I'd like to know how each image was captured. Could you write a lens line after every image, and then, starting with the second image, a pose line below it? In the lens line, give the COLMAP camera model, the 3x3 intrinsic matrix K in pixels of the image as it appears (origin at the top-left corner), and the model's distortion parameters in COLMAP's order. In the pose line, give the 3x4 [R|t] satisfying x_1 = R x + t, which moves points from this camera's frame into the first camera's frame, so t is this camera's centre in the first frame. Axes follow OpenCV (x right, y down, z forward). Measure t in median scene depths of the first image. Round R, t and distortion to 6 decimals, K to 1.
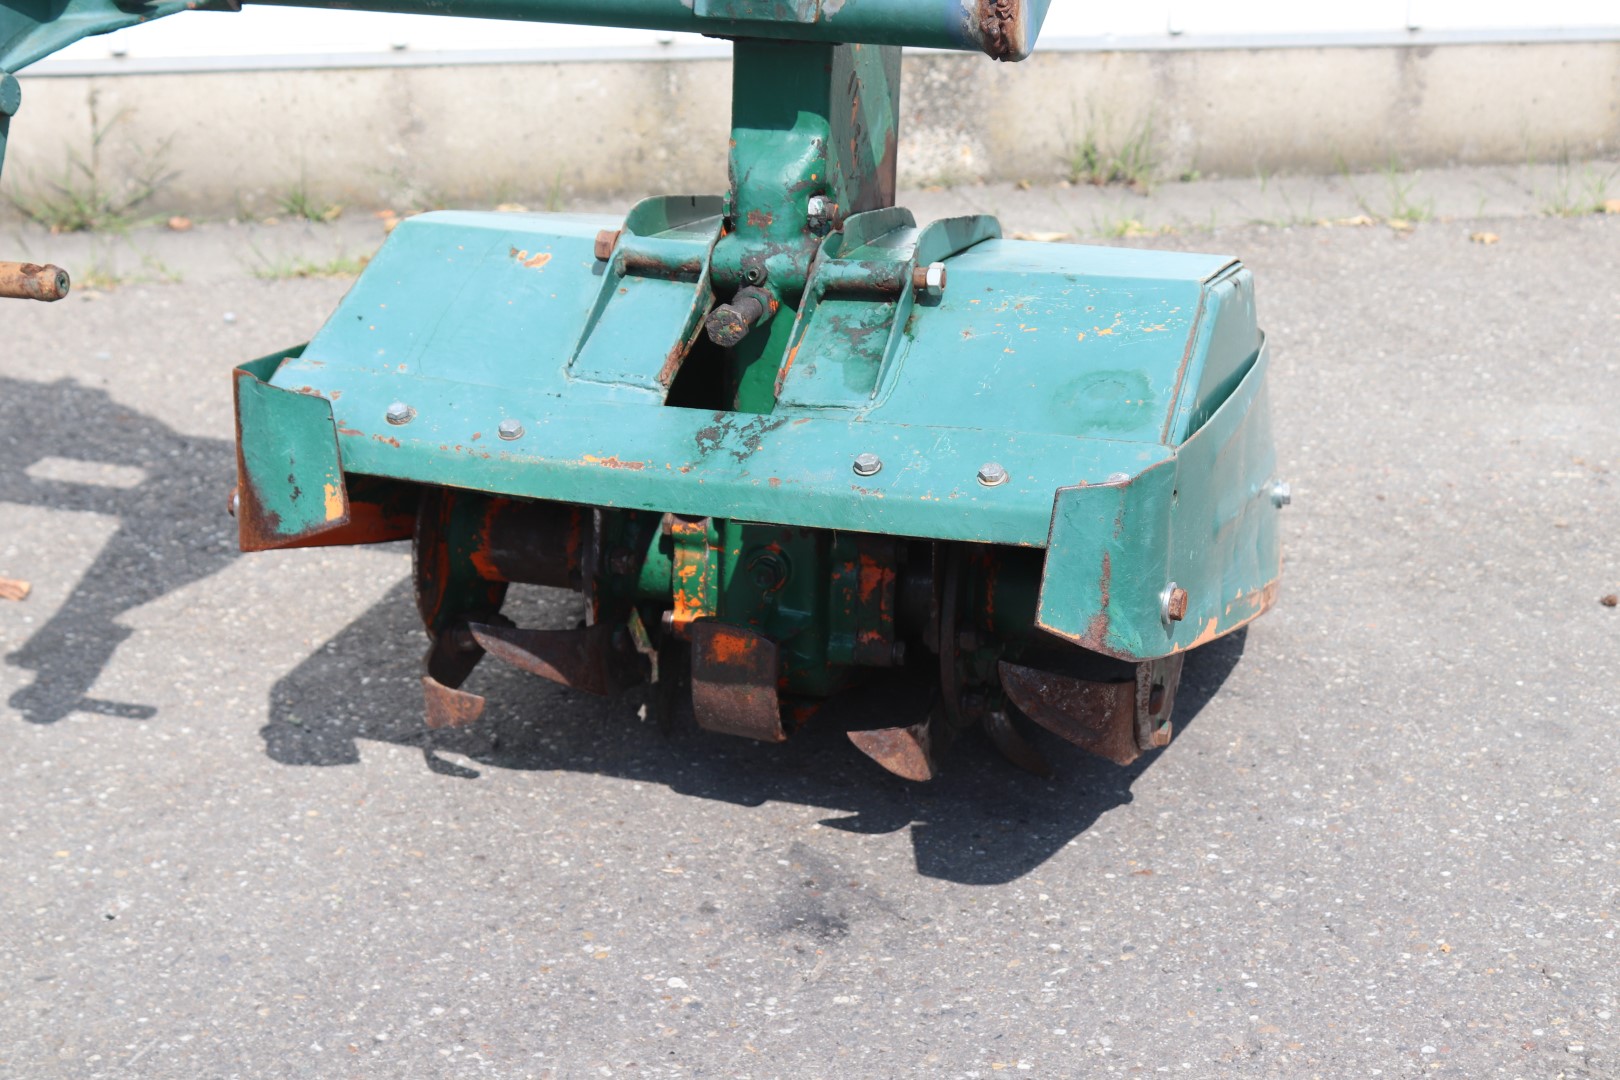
lens RADIAL K [[2549.2, 0, 804.9], [0, 2549.2, 561.1], [0, 0, 1]] dist [-0.027569, 0.090361]
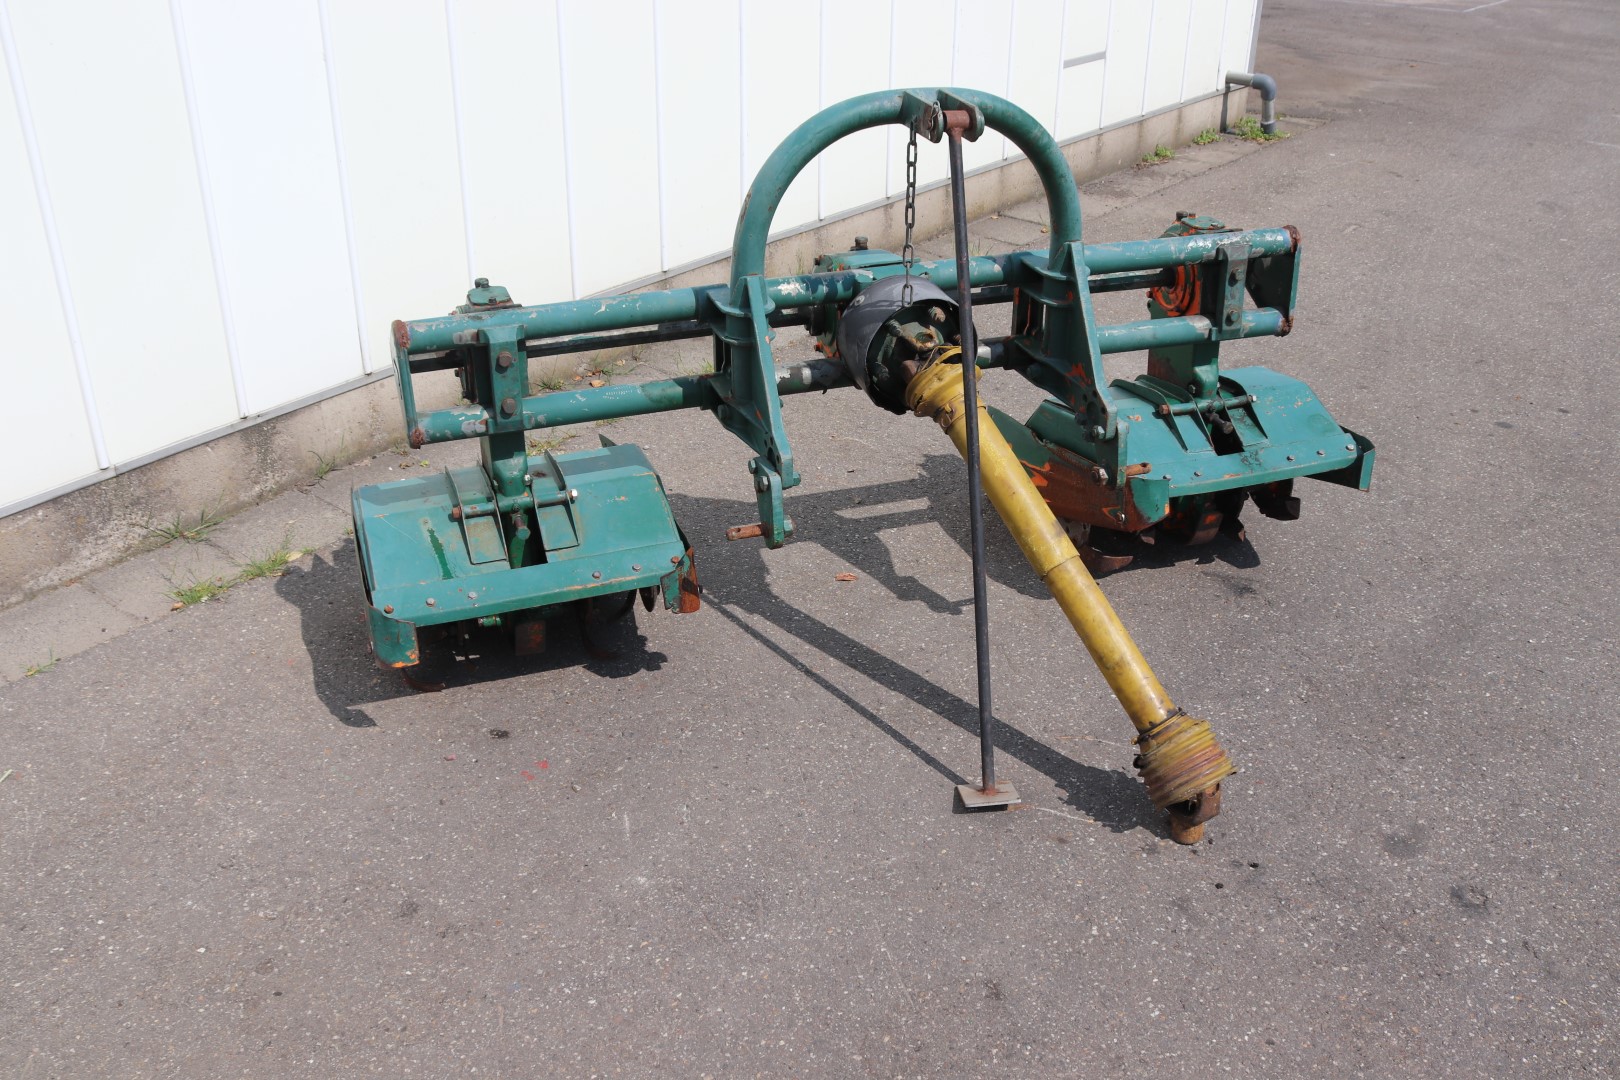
lens RADIAL K [[1542.9, 0, 817.9], [0, 1542.9, 563.8], [0, 0, 1]] dist [-0.133356, 0.129484]
pose [[0.806455, -0.293129, 0.513523, -1.322282], [0.220605, 0.954921, 0.198641, -0.372754], [-0.548602, -0.046910, 0.834767, -0.342802]]
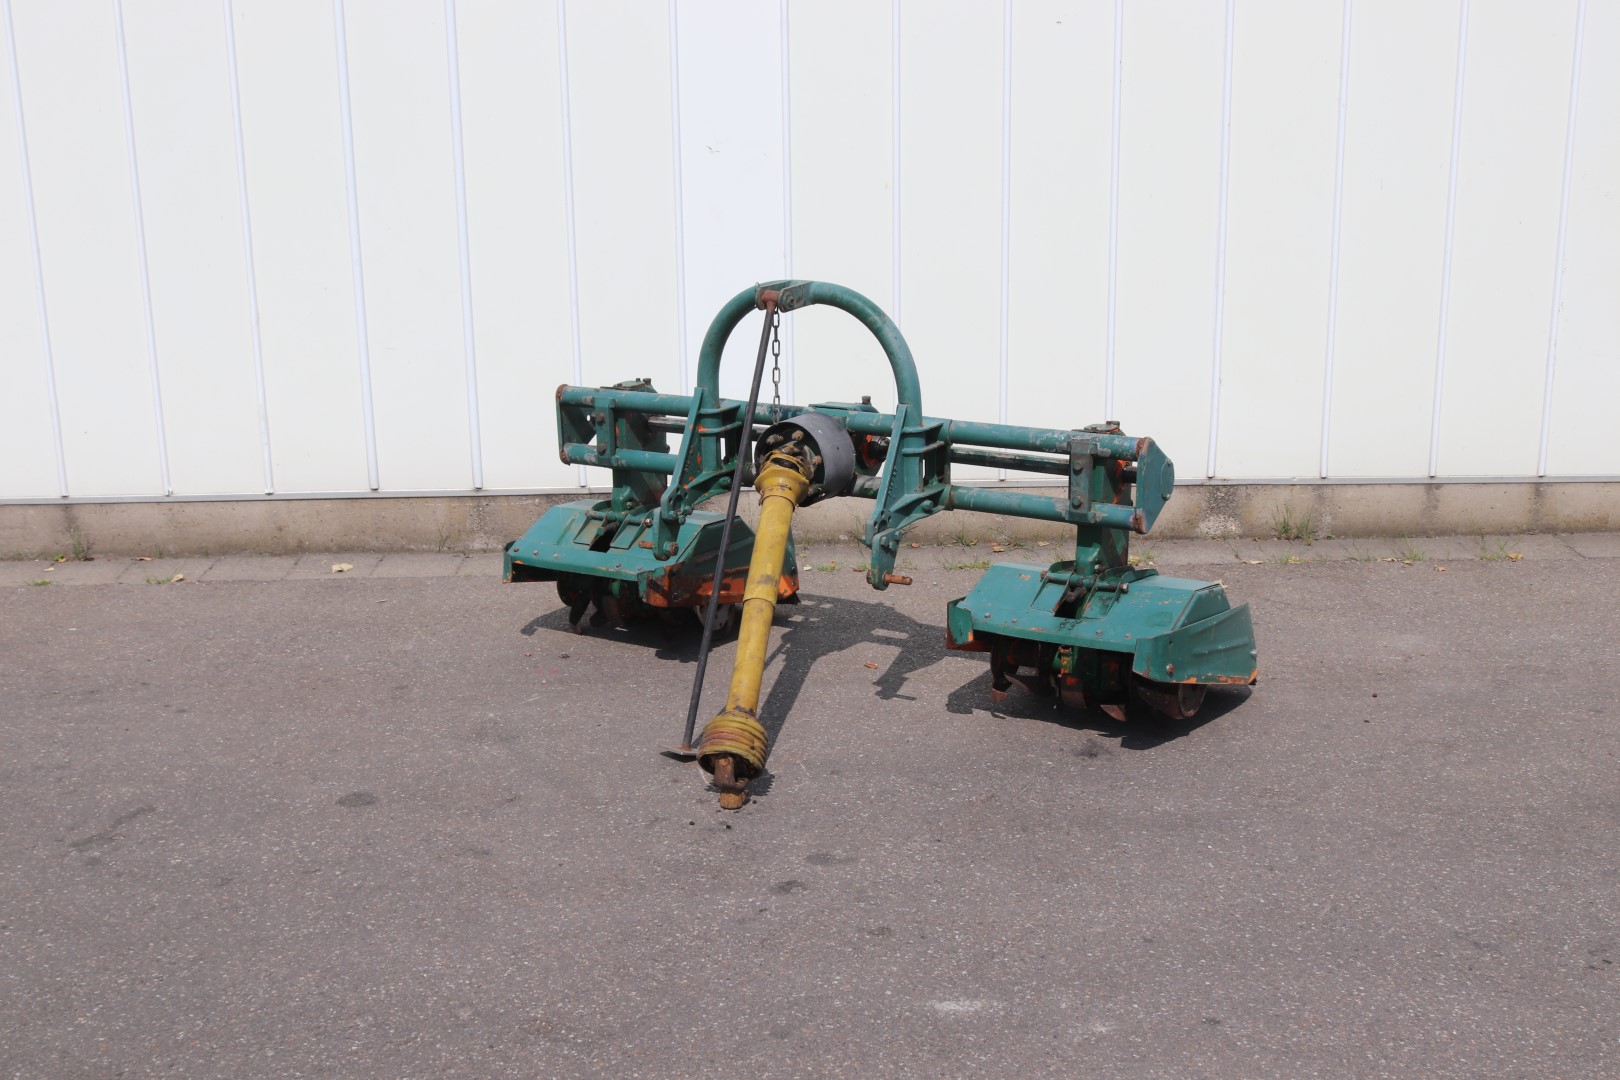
lens RADIAL K [[1886.4, 0, 810.0], [0, 1886.4, 540.0], [0, 0, 1]] dist [-0.084020, 0.049255]
pose [[0.964127, 0.032891, -0.263396, 0.293510], [-0.061714, 0.992877, -0.101913, 0.120825], [0.258168, 0.114512, 0.959289, -1.625930]]
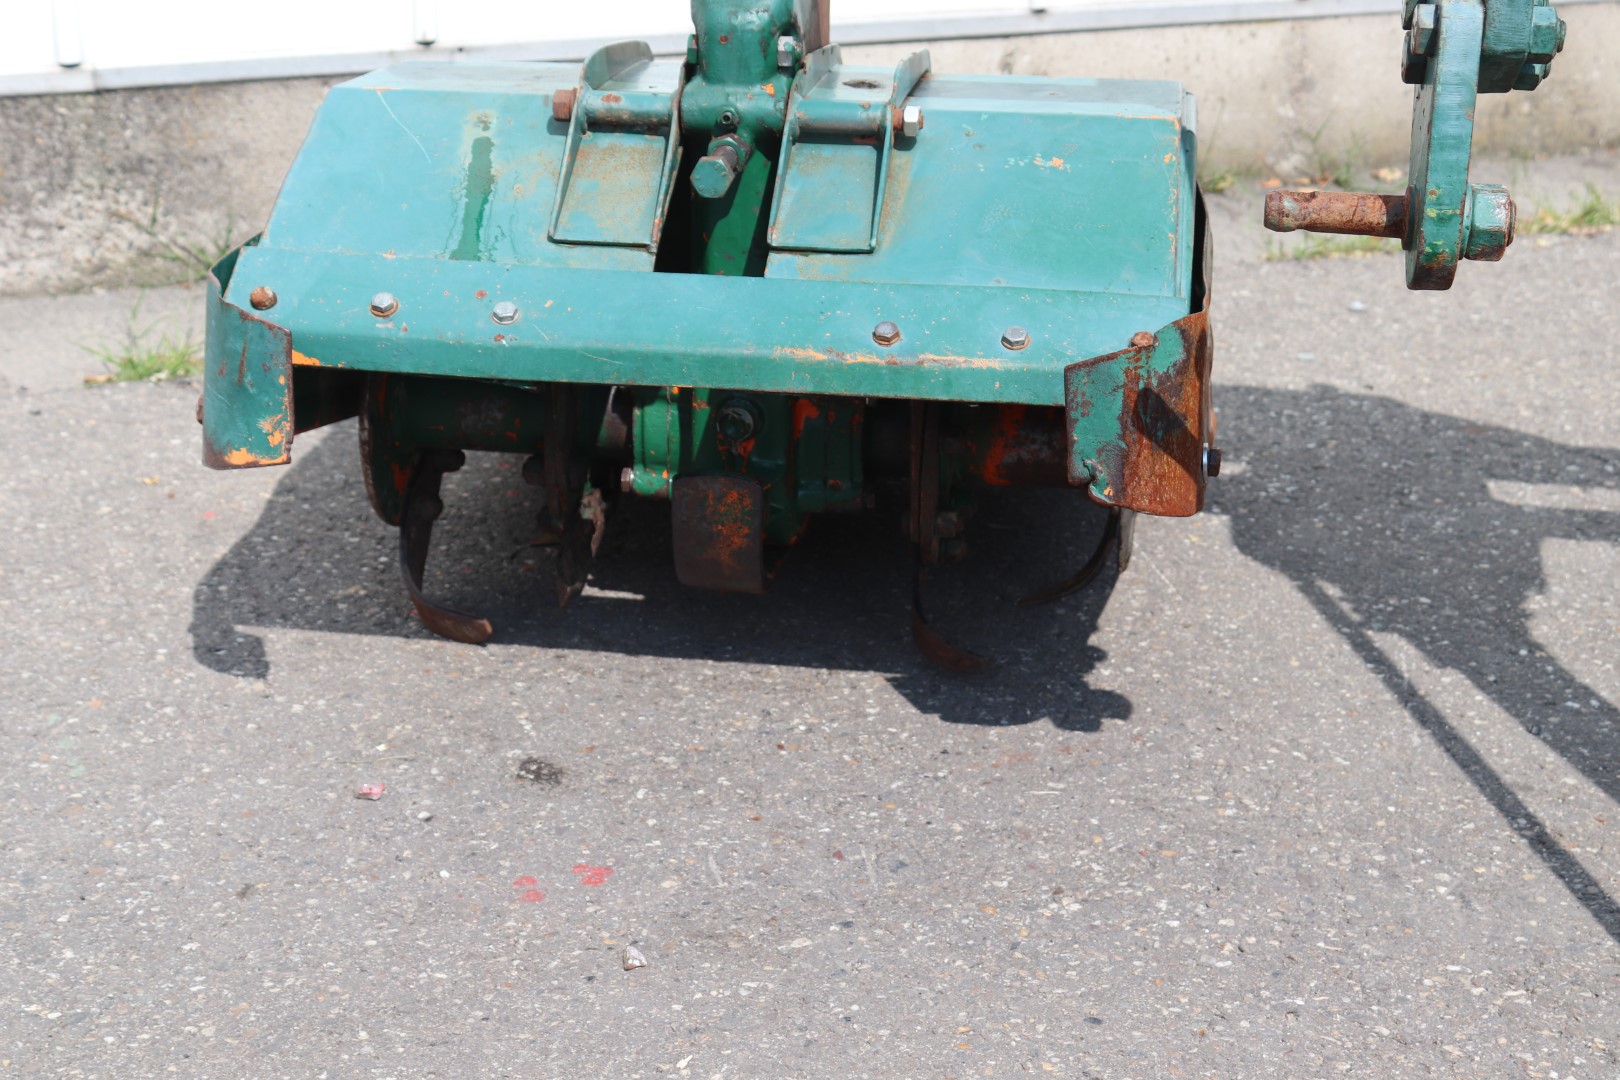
lens RADIAL K [[2549.2, 0, 804.9], [0, 2549.2, 561.1], [0, 0, 1]] dist [-0.027569, 0.090361]
pose [[0.988350, -0.054252, 0.142201, -0.871417], [0.051253, 0.998381, 0.024675, -0.062698], [-0.143310, -0.017100, 0.989530, 0.243212]]
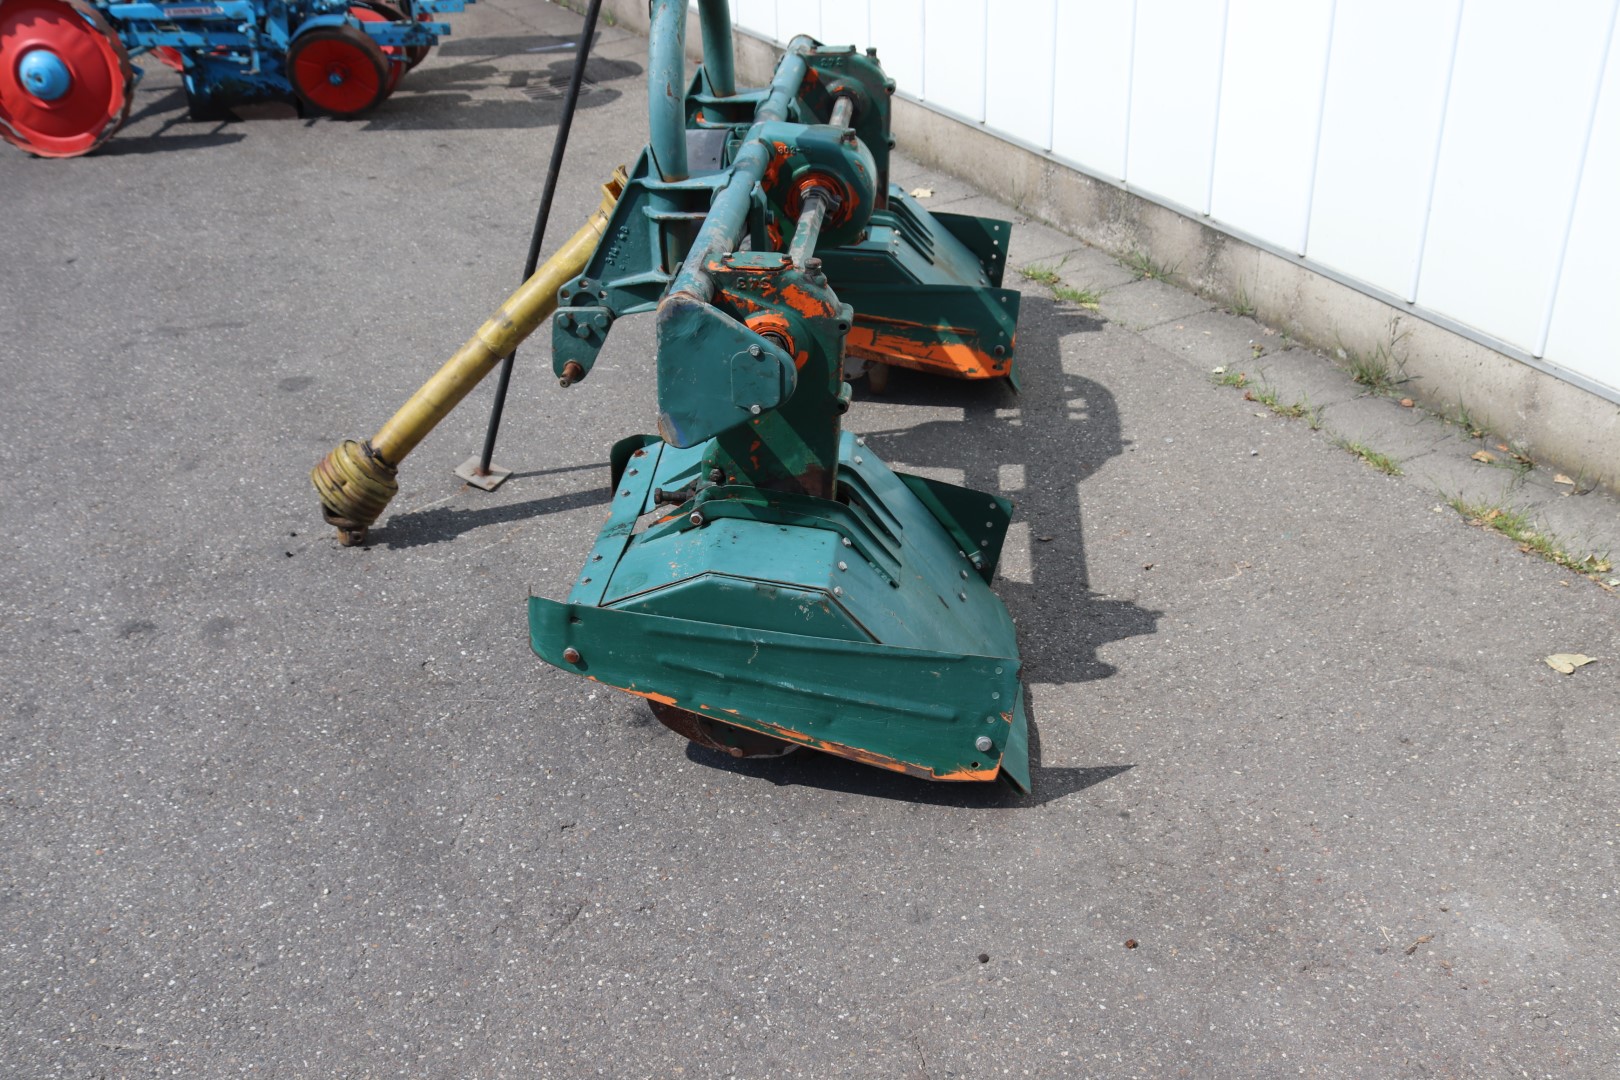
lens RADIAL K [[1612.0, 0, 810.0], [0, 1612.0, 540.0], [0, 0, 1]] dist [-0.122212, 0.012250]
pose [[0.204741, 0.457353, -0.865396, 1.202600], [-0.324465, 0.865848, 0.380828, -0.608559], [0.923474, 0.202820, 0.325669, 0.520871]]
